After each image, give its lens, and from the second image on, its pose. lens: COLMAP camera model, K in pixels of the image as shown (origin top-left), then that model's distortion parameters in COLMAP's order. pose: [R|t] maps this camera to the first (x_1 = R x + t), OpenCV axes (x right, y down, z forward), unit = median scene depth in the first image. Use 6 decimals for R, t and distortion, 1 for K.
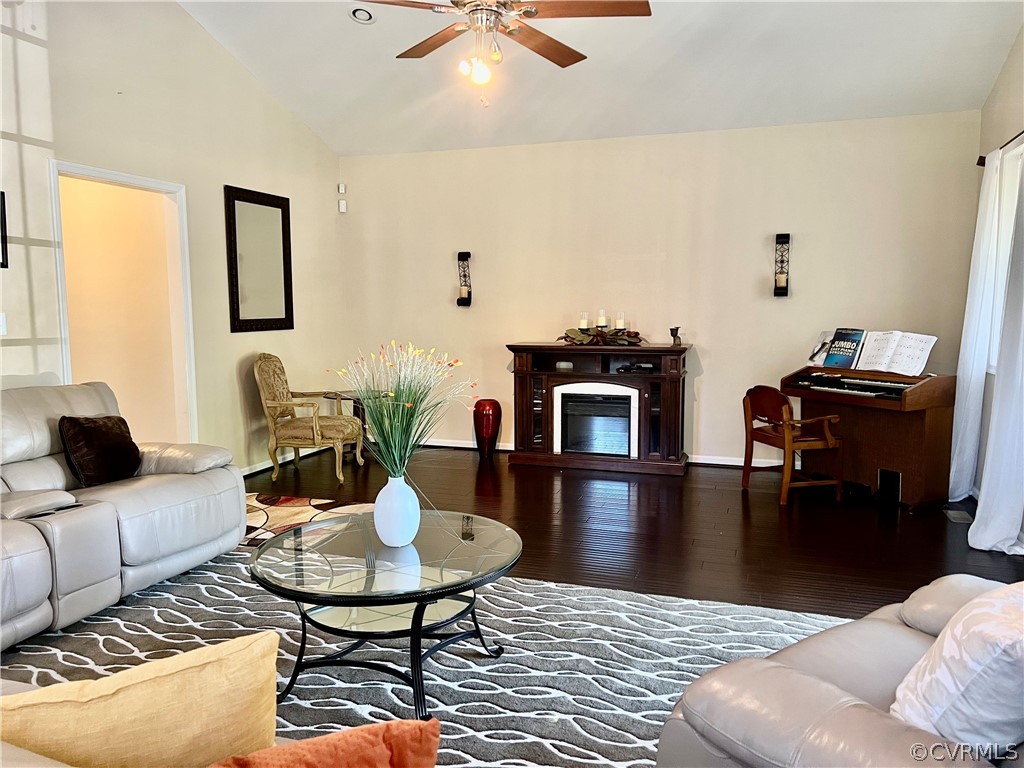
lens RADIAL K [[757.5, 0, 512.4], [0, 757.5, 384.4], [0, 0, 1]] dist [0.031788, -0.046463]
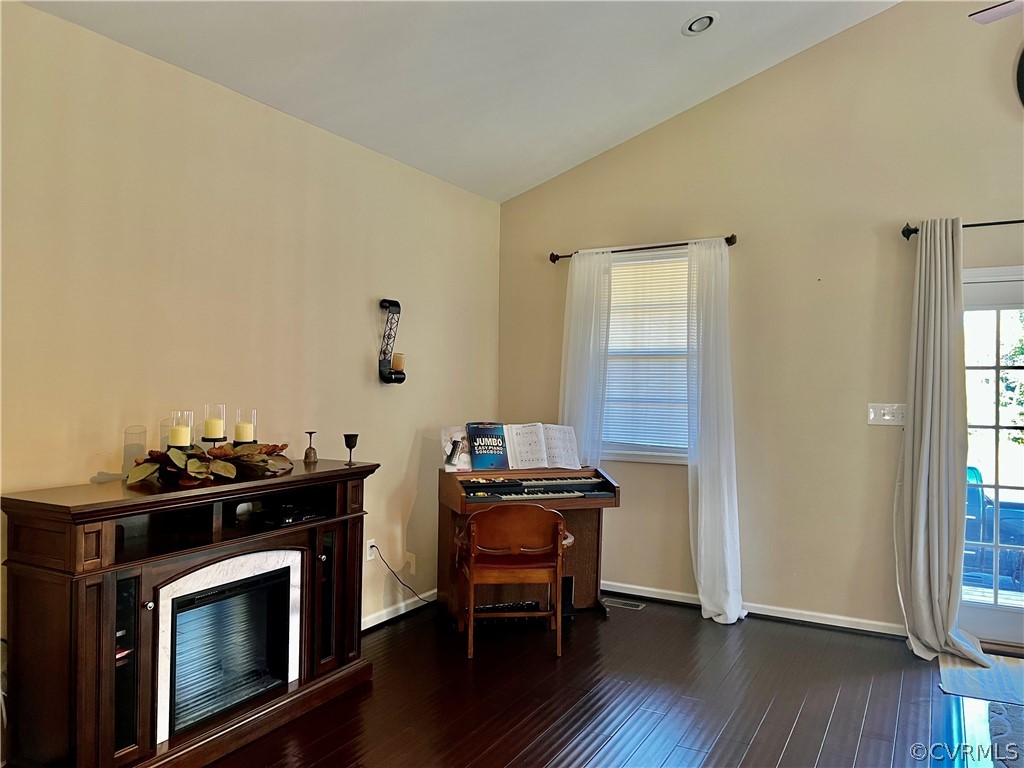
lens RADIAL K [[757.5, 0, 511.1], [0, 757.5, 384.3], [0, 0, 1]] dist [0.031788, -0.046463]
pose [[0.185044, 0.009547, 0.982684, -0.346364], [0.107261, 0.993783, -0.029852, -0.080601], [-0.976859, 0.110928, 0.182869, 0.754639]]
